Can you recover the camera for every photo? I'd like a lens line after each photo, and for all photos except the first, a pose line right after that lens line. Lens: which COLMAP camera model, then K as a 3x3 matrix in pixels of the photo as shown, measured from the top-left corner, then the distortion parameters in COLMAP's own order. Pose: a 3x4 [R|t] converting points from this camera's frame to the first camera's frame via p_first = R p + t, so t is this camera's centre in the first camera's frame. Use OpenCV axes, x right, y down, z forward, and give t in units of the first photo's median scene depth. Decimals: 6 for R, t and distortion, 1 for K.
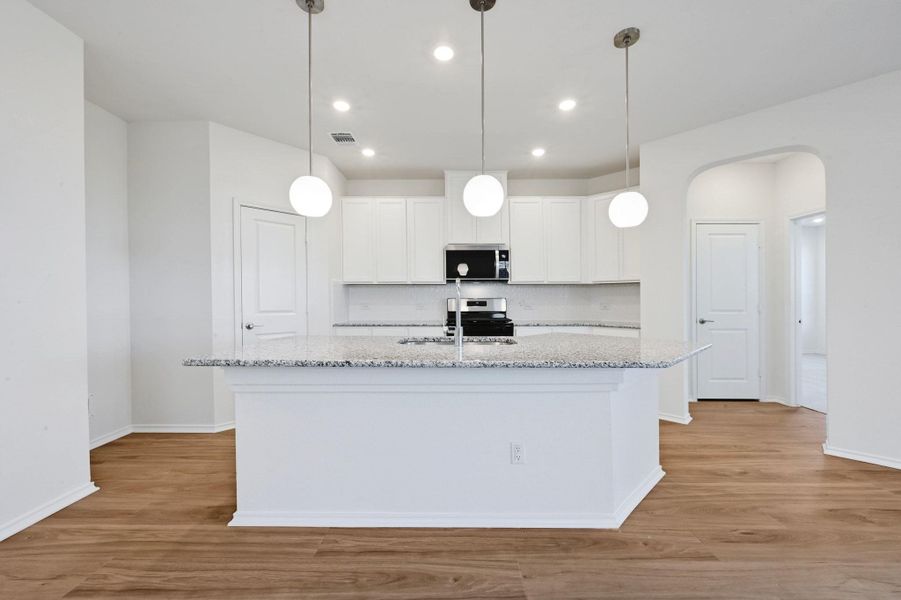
lens RADIAL K [[355.8, 0, 454.0], [0, 355.8, 300.1], [0, 0, 1]] dist [0.000512, 0.000028]
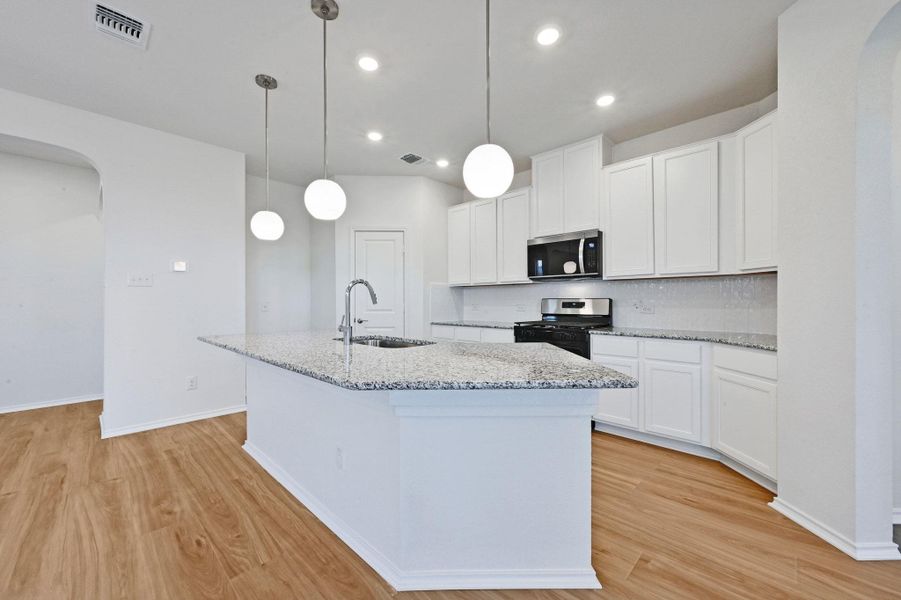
lens RADIAL K [[355.8, 0, 454.0], [0, 355.8, 300.1], [0, 0, 1]] dist [0.000512, 0.000028]
pose [[0.720969, -0.003267, -0.692960, 0.477851], [0.002534, 0.999995, -0.002078, -0.000320], [0.692963, -0.000258, 0.720973, 0.225901]]
